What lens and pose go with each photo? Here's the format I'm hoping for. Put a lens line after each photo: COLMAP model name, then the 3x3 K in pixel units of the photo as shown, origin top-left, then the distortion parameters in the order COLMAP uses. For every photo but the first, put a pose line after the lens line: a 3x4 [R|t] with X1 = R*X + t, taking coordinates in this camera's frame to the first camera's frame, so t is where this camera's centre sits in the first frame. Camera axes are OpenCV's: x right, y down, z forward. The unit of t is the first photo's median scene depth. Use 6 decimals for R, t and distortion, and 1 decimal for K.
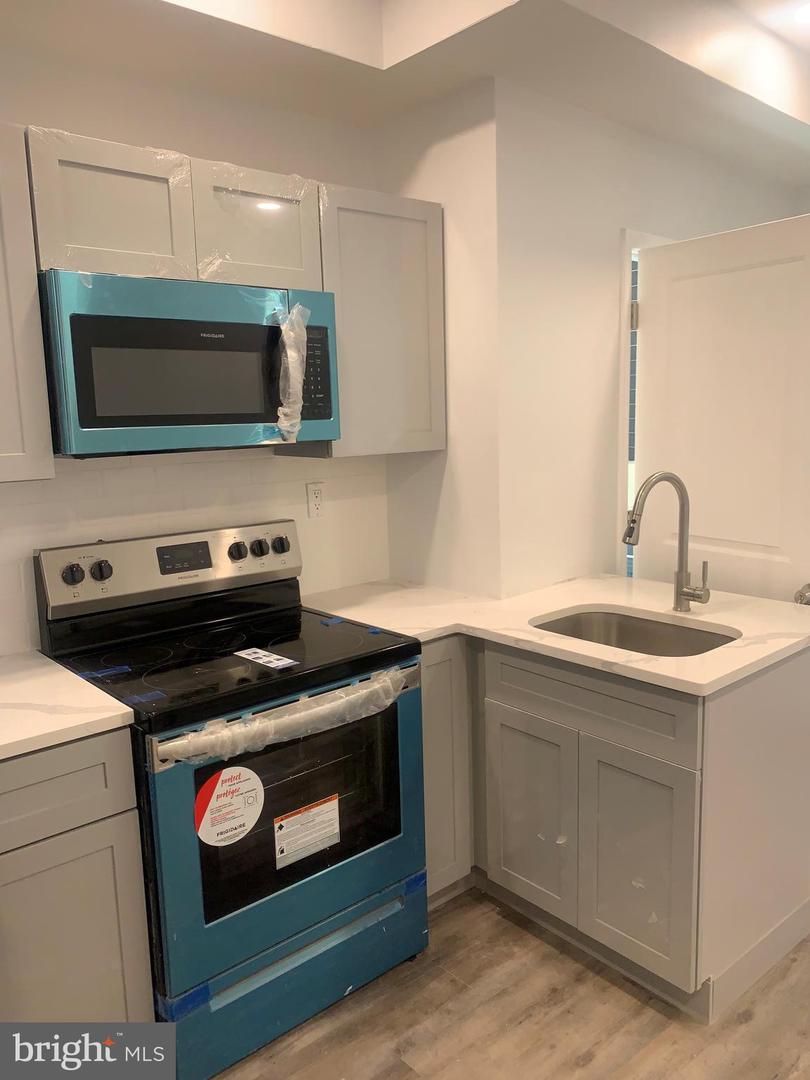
lens RADIAL K [[831.9, 0, 405.0], [0, 831.9, 540.0], [0, 0, 1]] dist [0.030060, -0.039718]
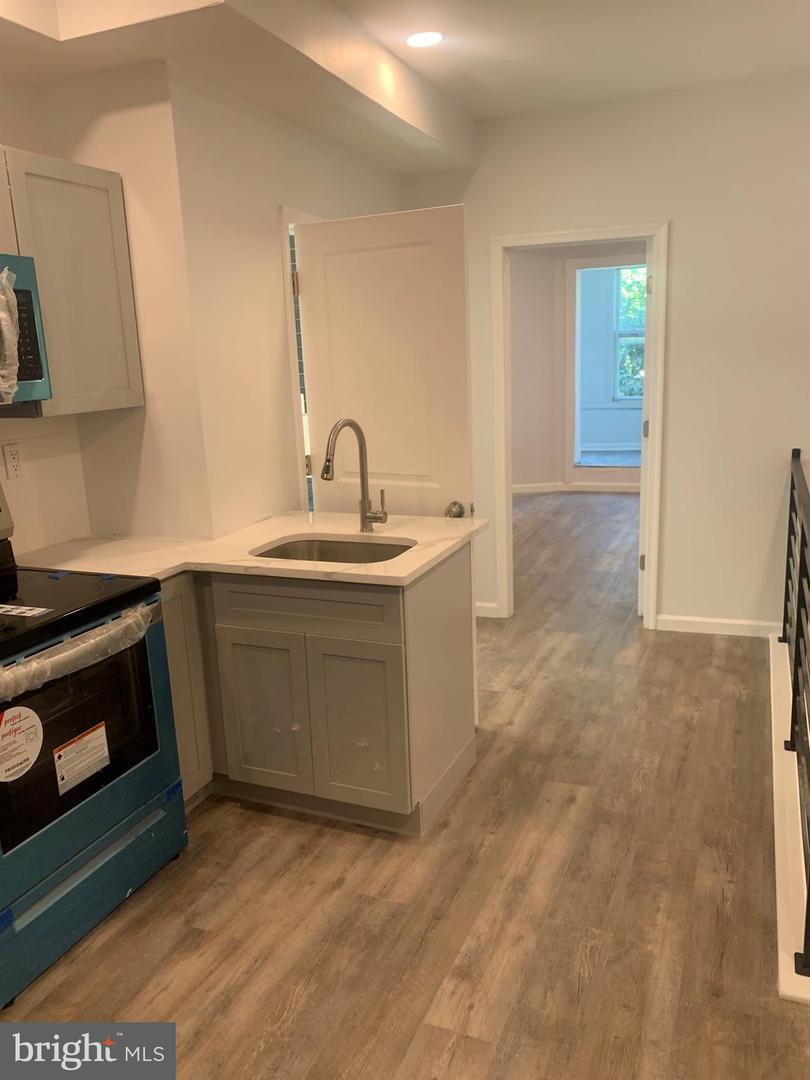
lens RADIAL K [[831.9, 0, 405.0], [0, 831.9, 540.0], [0, 0, 1]] dist [0.030060, -0.039718]
pose [[0.901579, -0.100870, 0.420691, -0.151498], [0.079303, 0.994494, 0.068498, 0.019247], [-0.425284, -0.028395, 0.904614, -0.153358]]
